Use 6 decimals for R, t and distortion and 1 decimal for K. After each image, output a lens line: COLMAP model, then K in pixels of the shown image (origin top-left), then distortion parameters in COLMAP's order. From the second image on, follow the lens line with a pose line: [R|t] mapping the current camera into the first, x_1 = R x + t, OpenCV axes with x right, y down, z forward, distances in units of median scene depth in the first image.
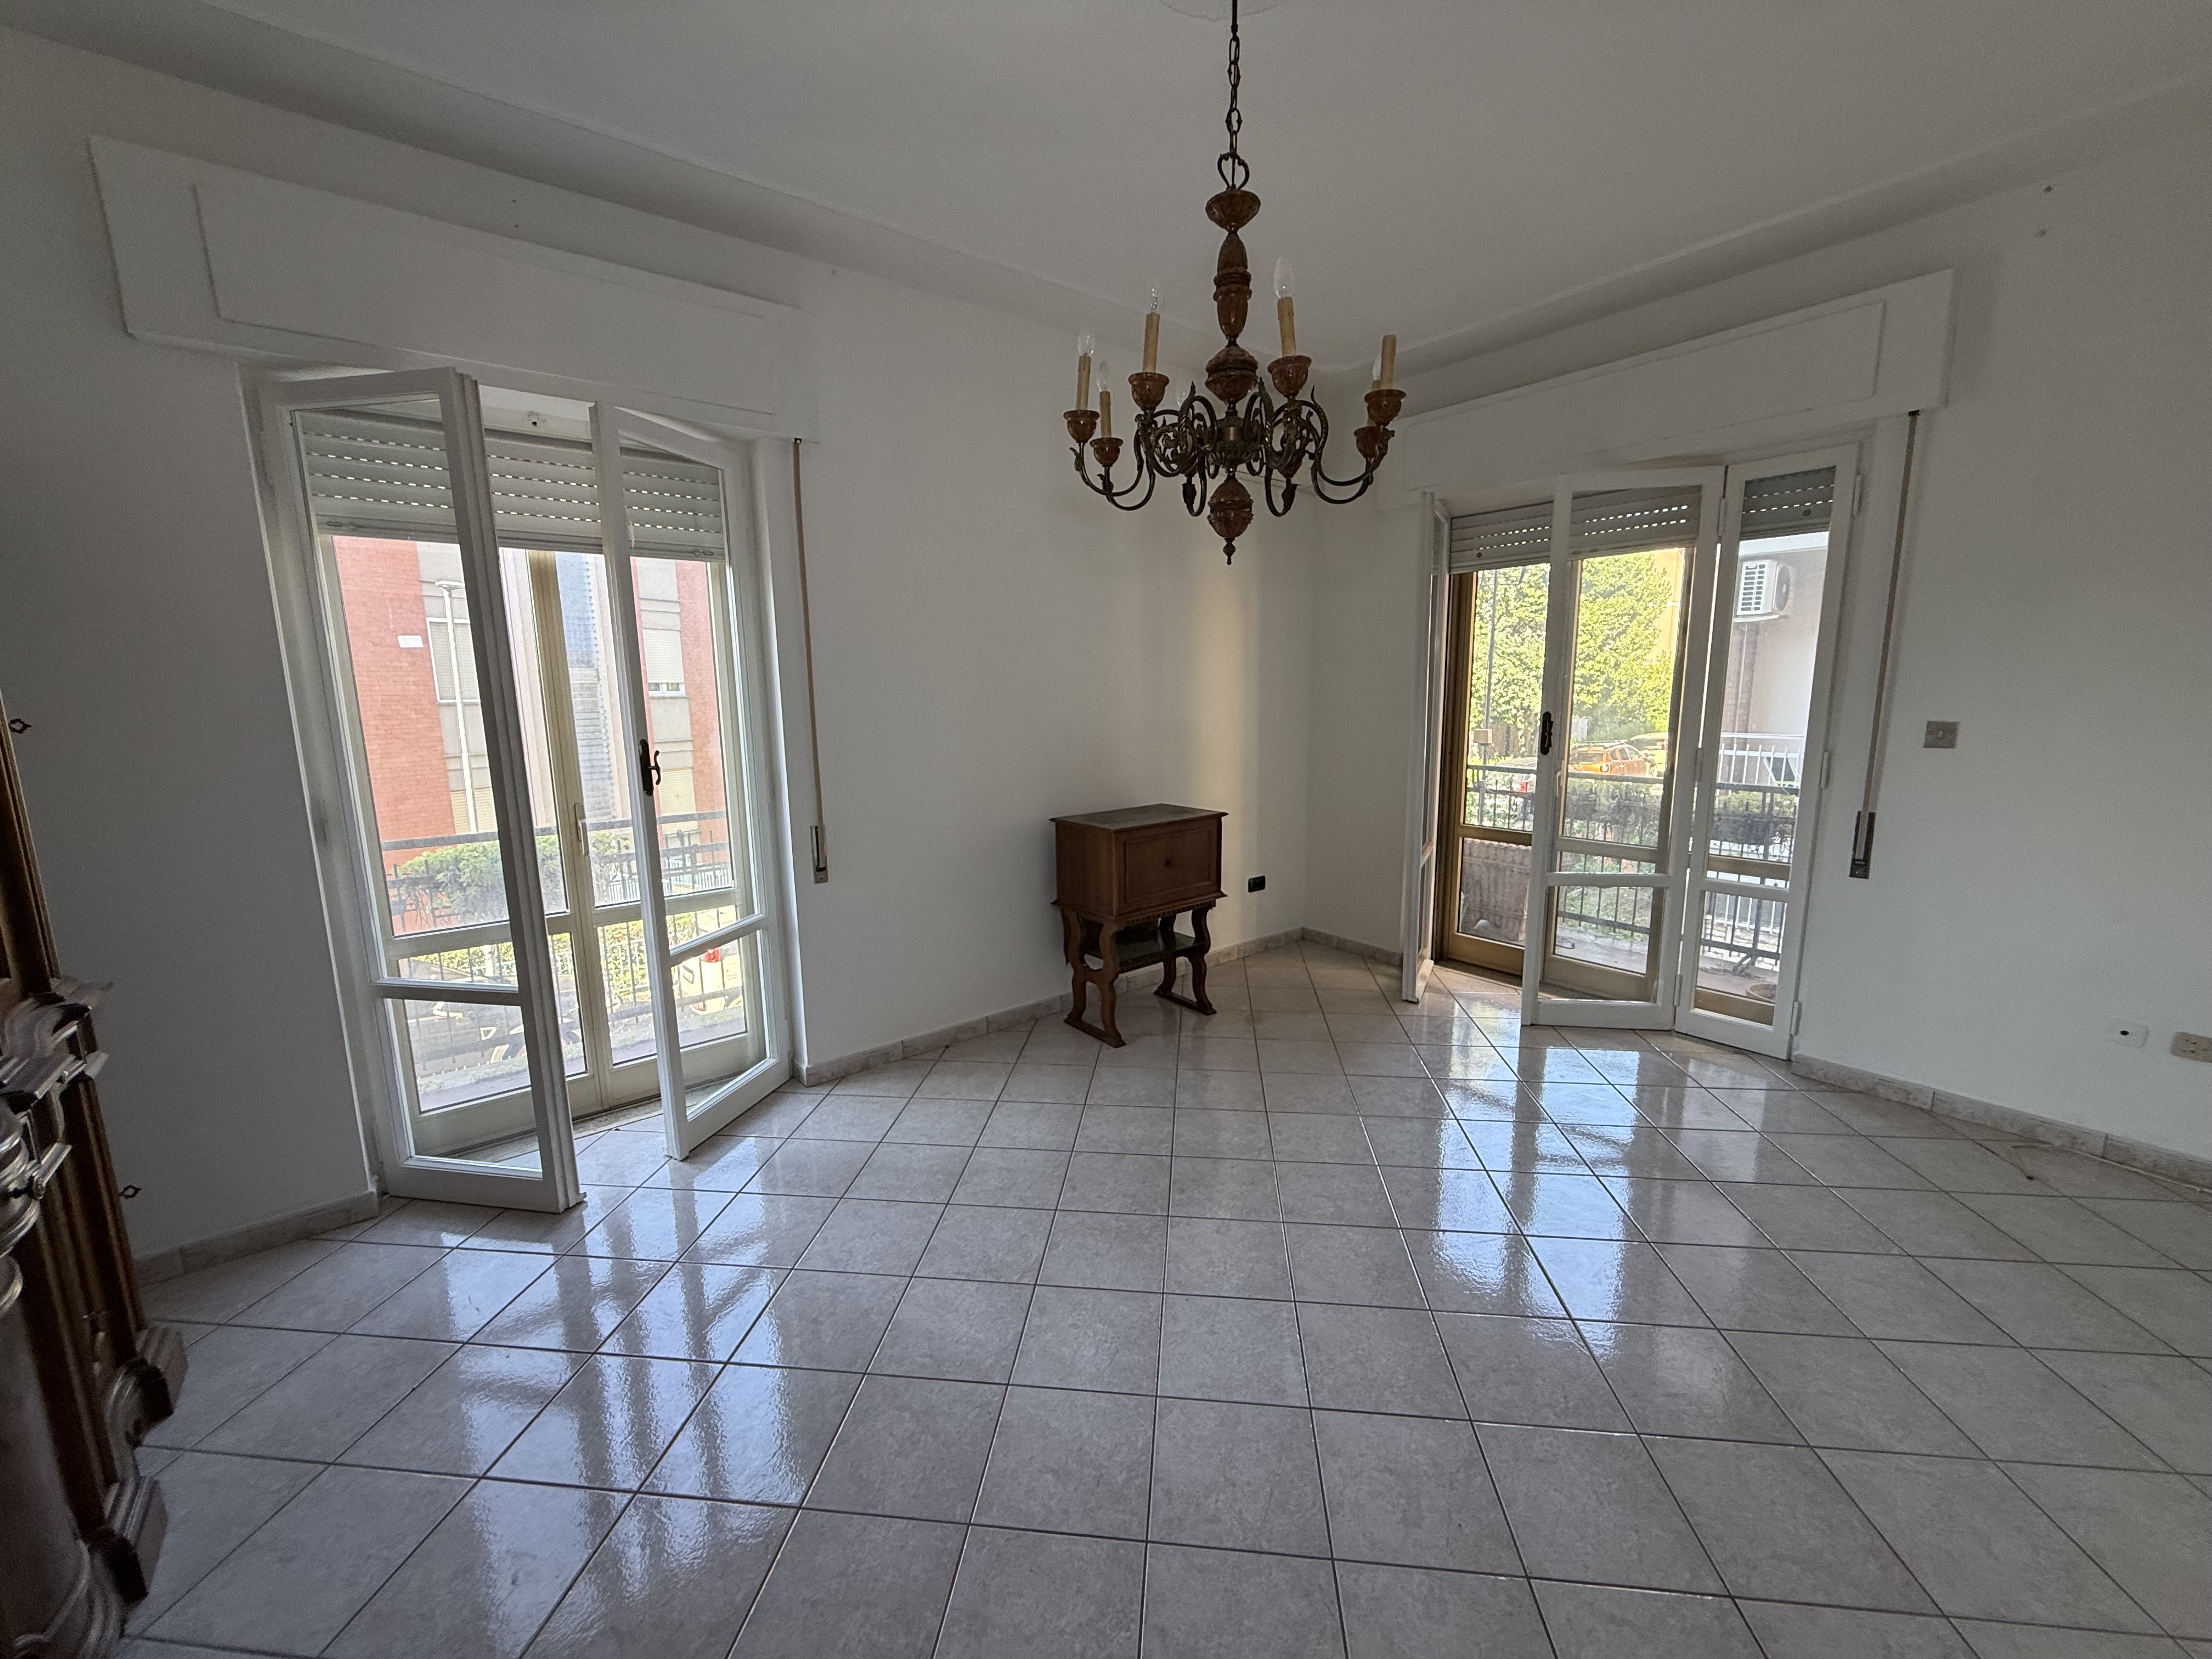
lens RADIAL K [[879.4, 0, 1105.1], [0, 879.4, 832.9], [0, 0, 1]] dist [-0.001134, -0.000321]
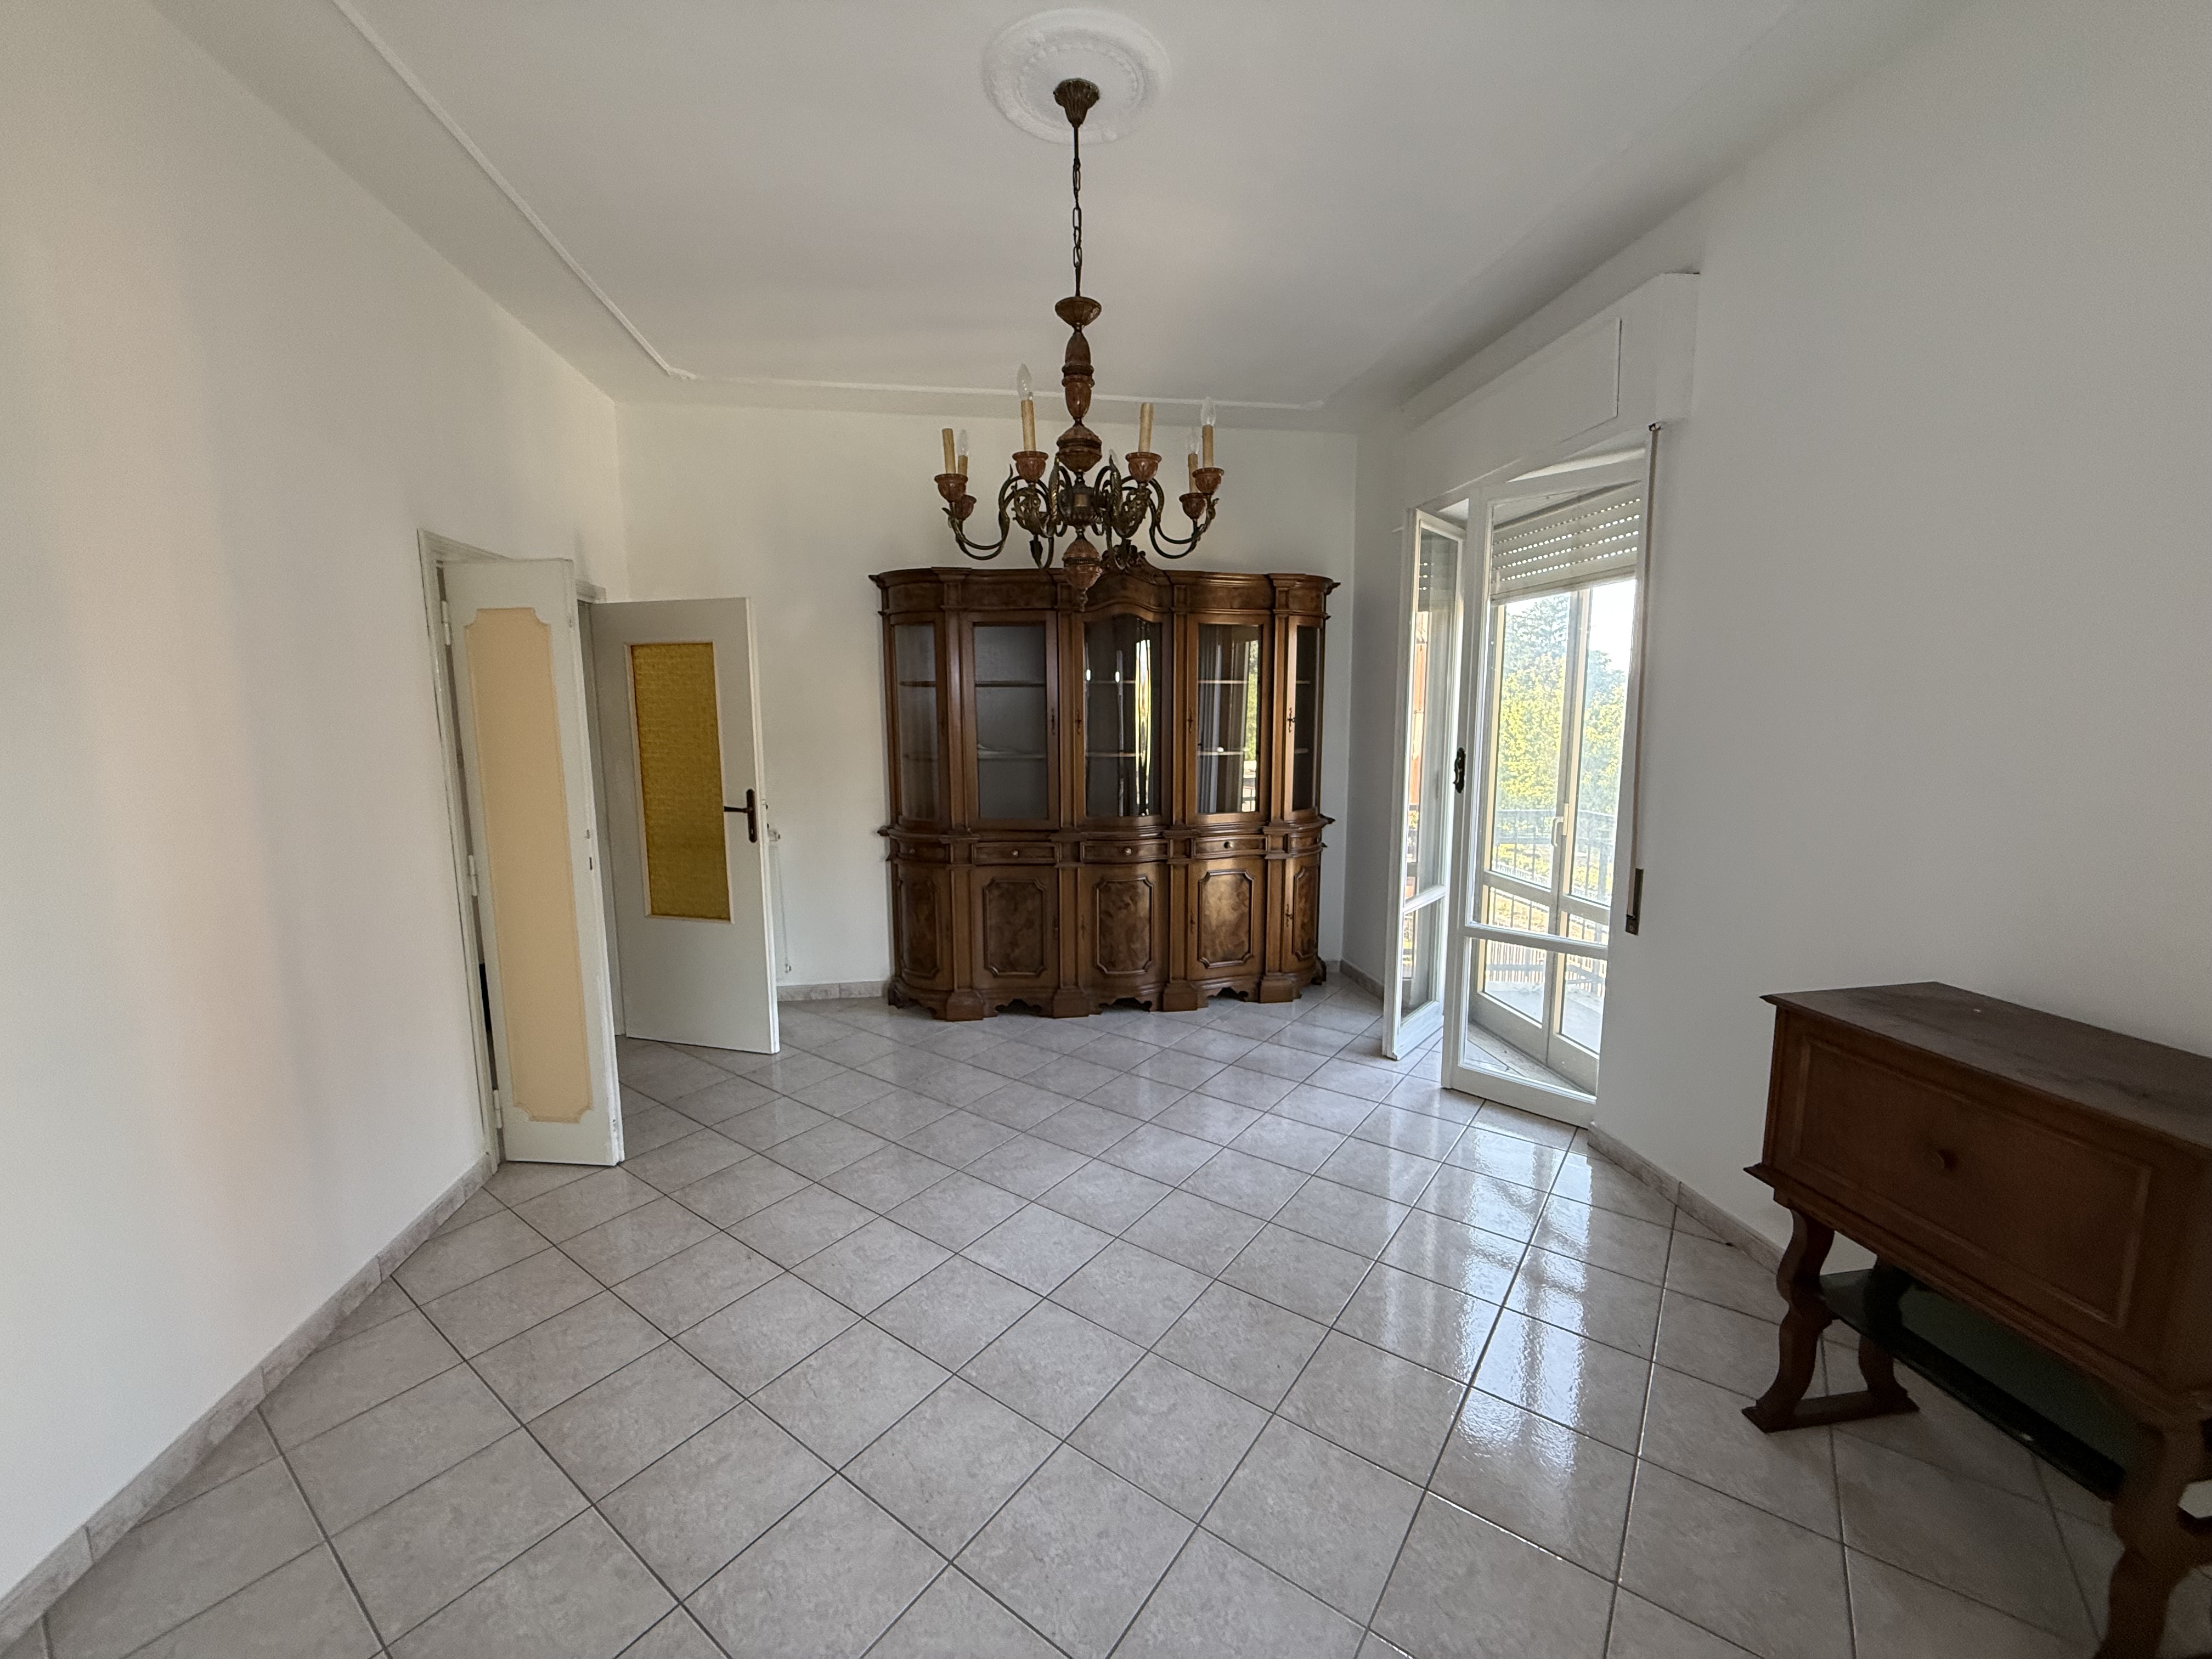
lens RADIAL K [[879.4, 0, 1105.1], [0, 879.4, 832.9], [0, 0, 1]] dist [-0.001134, -0.000321]
pose [[-0.497330, 0.140709, -0.856075, 0.689631], [-0.131550, 0.963119, 0.234726, -0.180697], [0.857530, 0.229353, -0.460478, 0.973235]]
